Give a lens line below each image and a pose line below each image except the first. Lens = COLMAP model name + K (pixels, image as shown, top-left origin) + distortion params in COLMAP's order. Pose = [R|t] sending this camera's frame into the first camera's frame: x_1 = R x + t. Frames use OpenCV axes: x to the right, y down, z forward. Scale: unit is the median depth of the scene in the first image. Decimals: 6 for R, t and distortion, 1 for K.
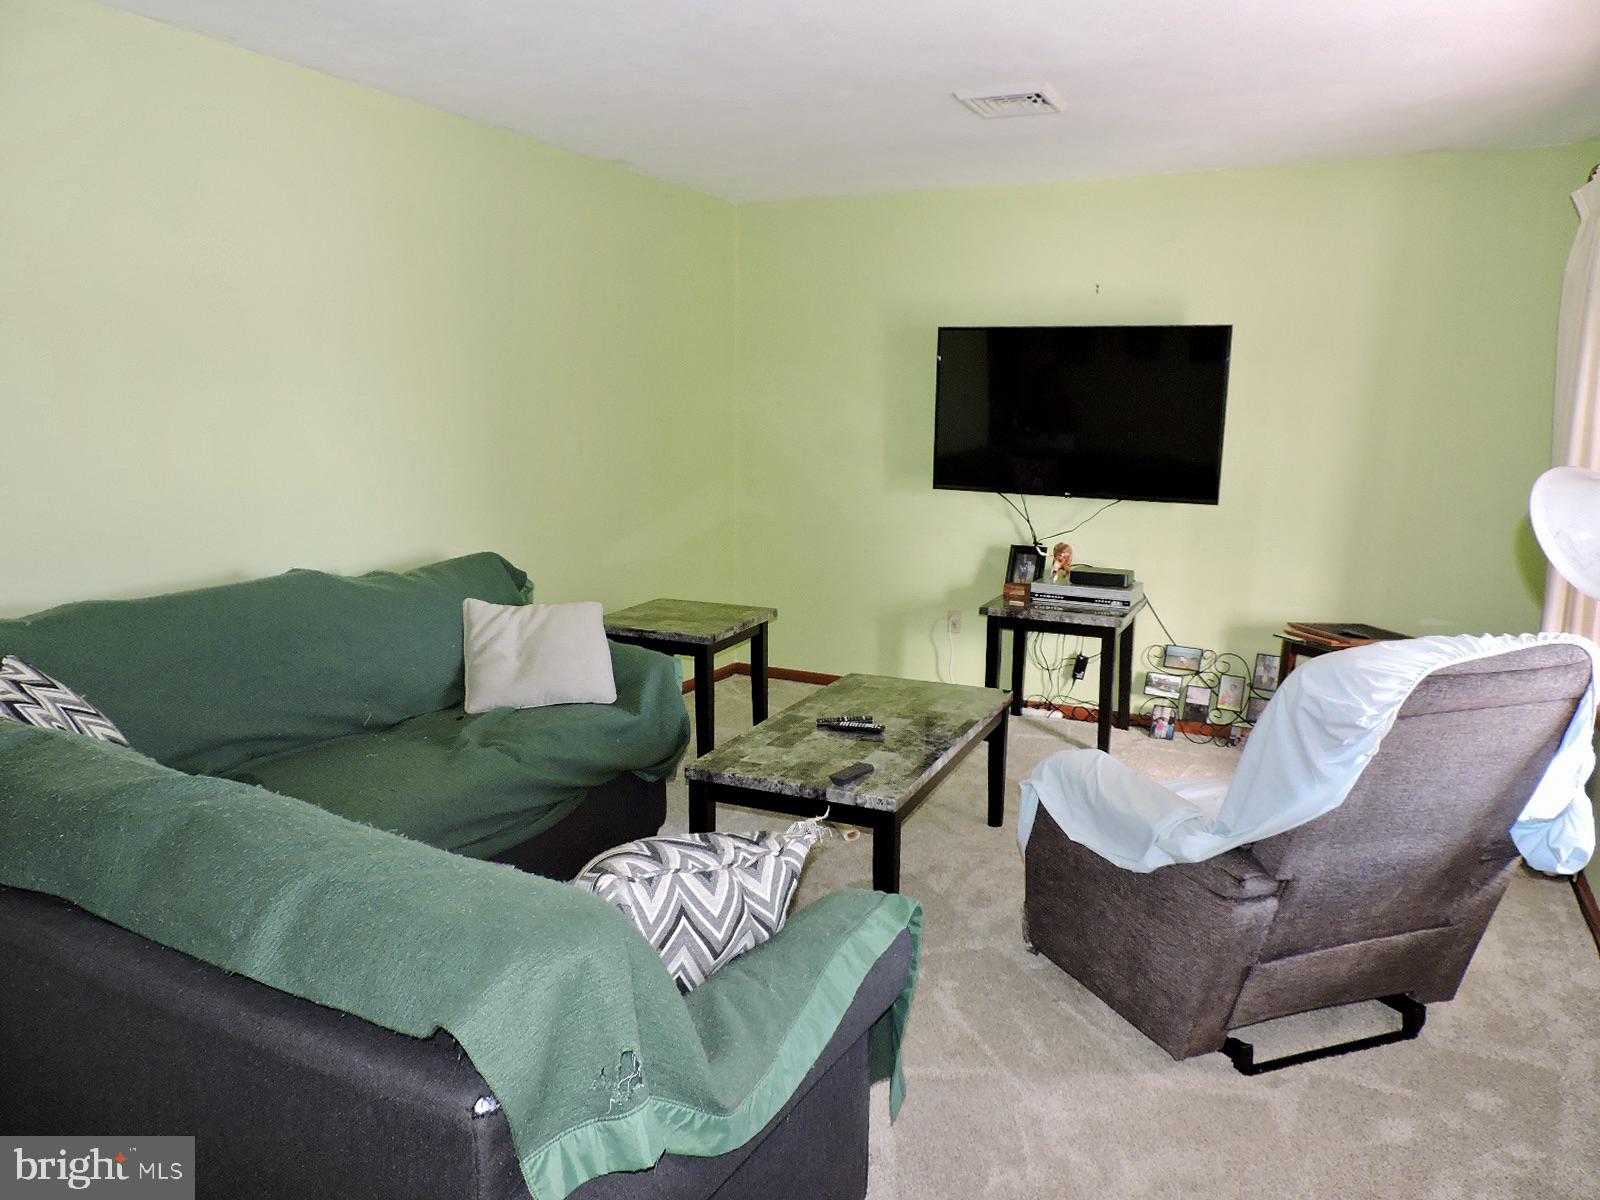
lens RADIAL K [[1129.0, 0, 794.7], [0, 1129.0, 596.9], [0, 0, 1]] dist [-0.025672, 0.001139]
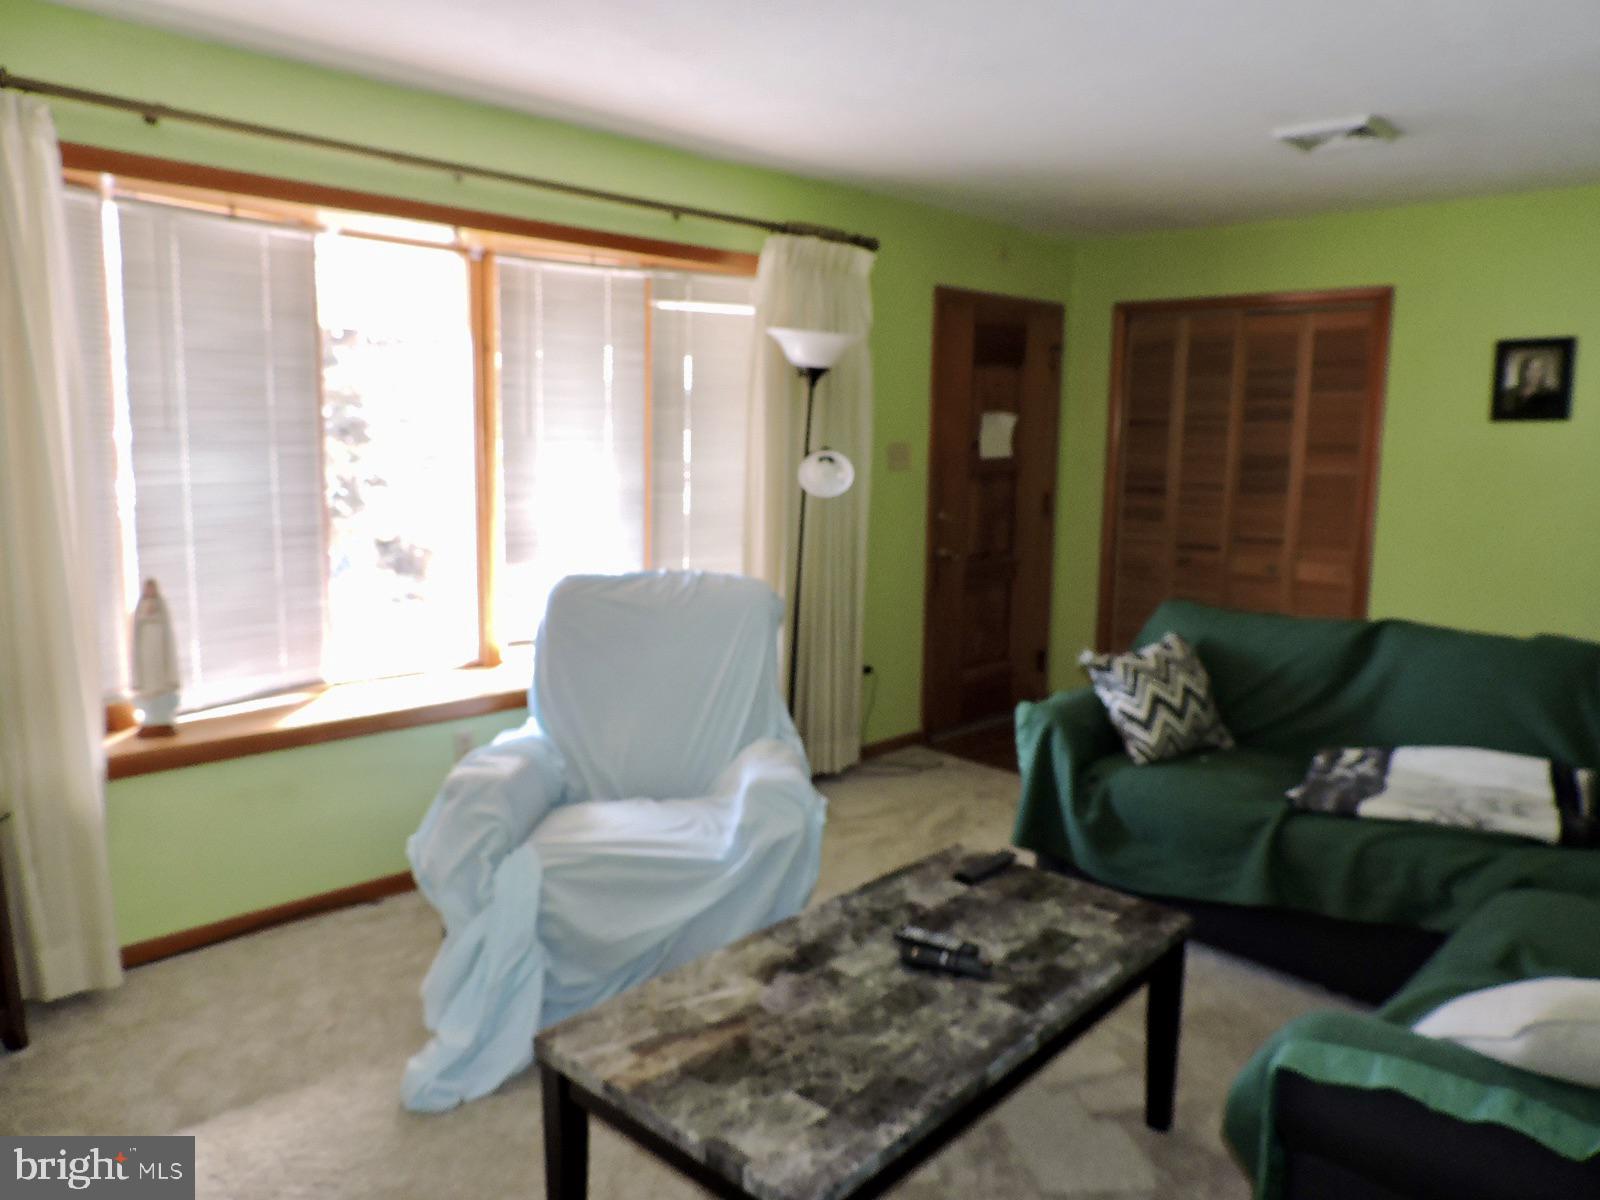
lens RADIAL K [[1129.0, 0, 796.3], [0, 1129.0, 594.4], [0, 0, 1]] dist [-0.025672, 0.001139]
pose [[-0.952221, -0.073534, 0.296424, -0.030959], [0.019097, 0.954346, 0.298093, -0.182564], [-0.304812, 0.289511, -0.907344, 1.058191]]
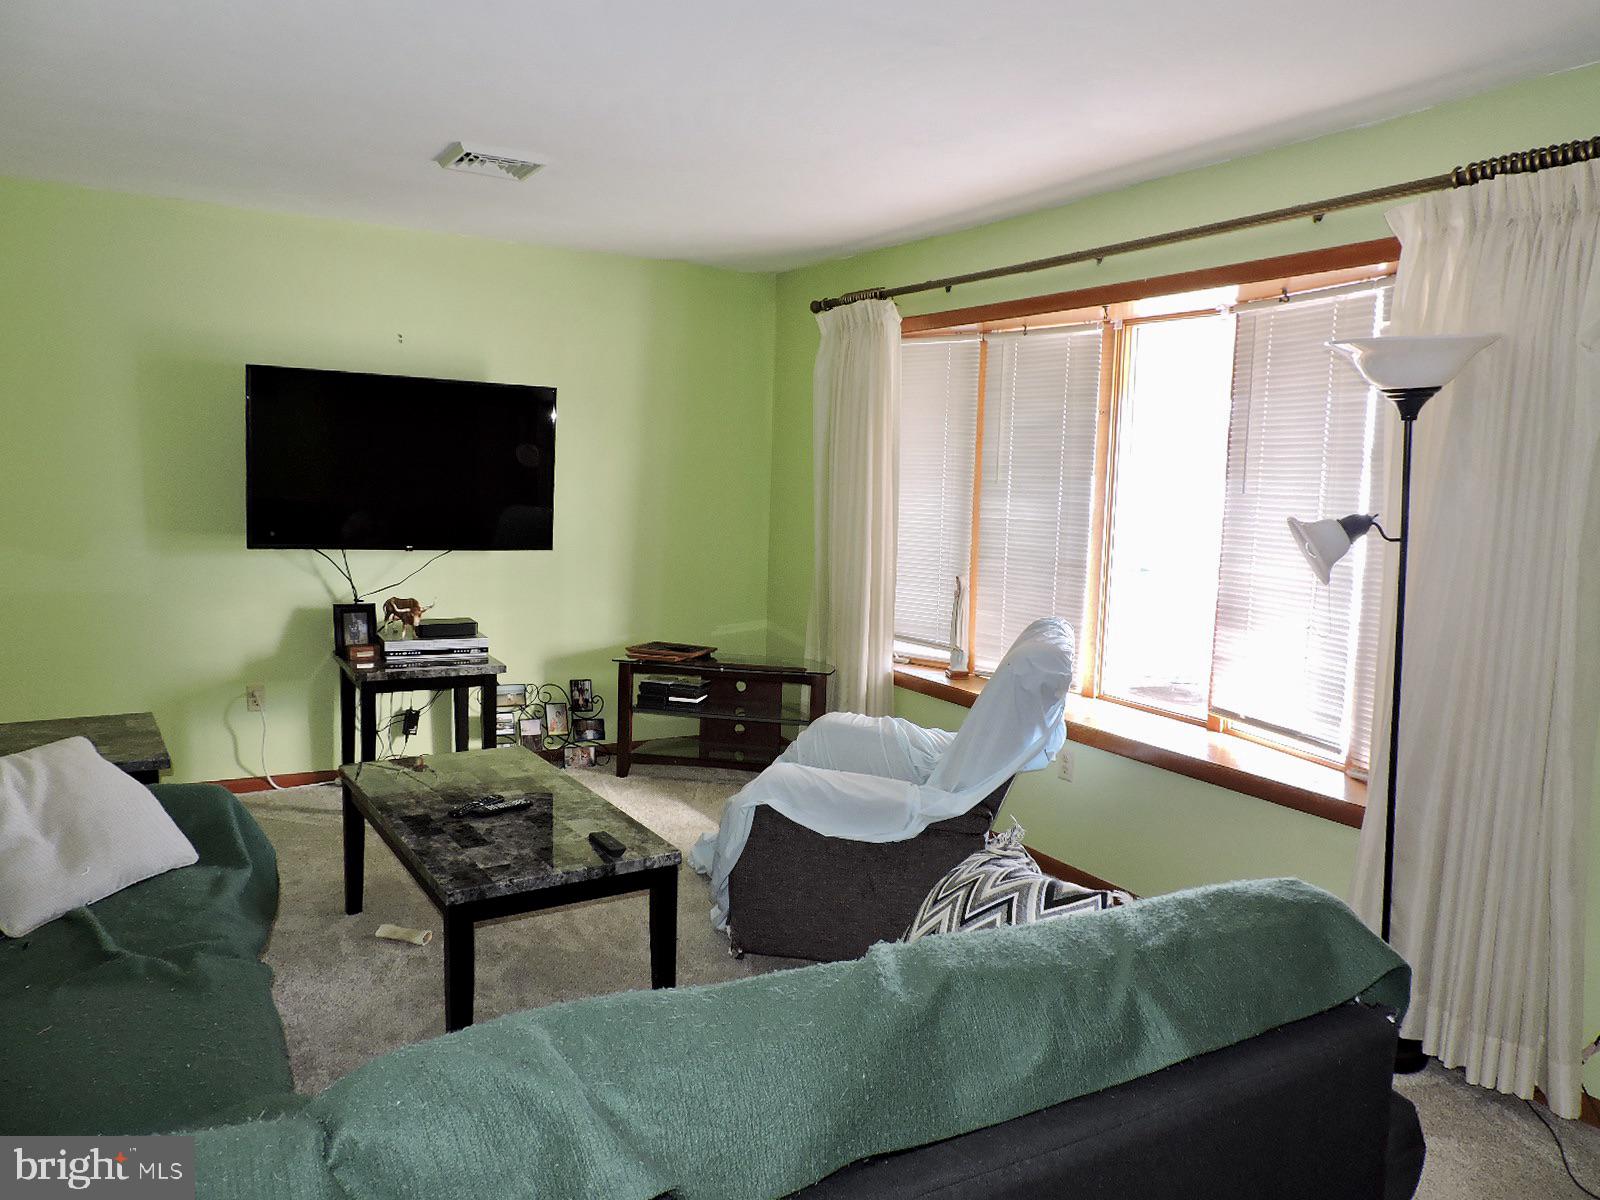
lens RADIAL K [[1129.0, 0, 805.7], [0, 1129.0, 597.7], [0, 0, 1]] dist [-0.025672, 0.001139]
pose [[0.539258, -0.087017, 0.837633, -0.393391], [0.111202, 0.993295, 0.031597, -0.040284], [-0.834767, 0.076107, 0.545319, 0.183813]]
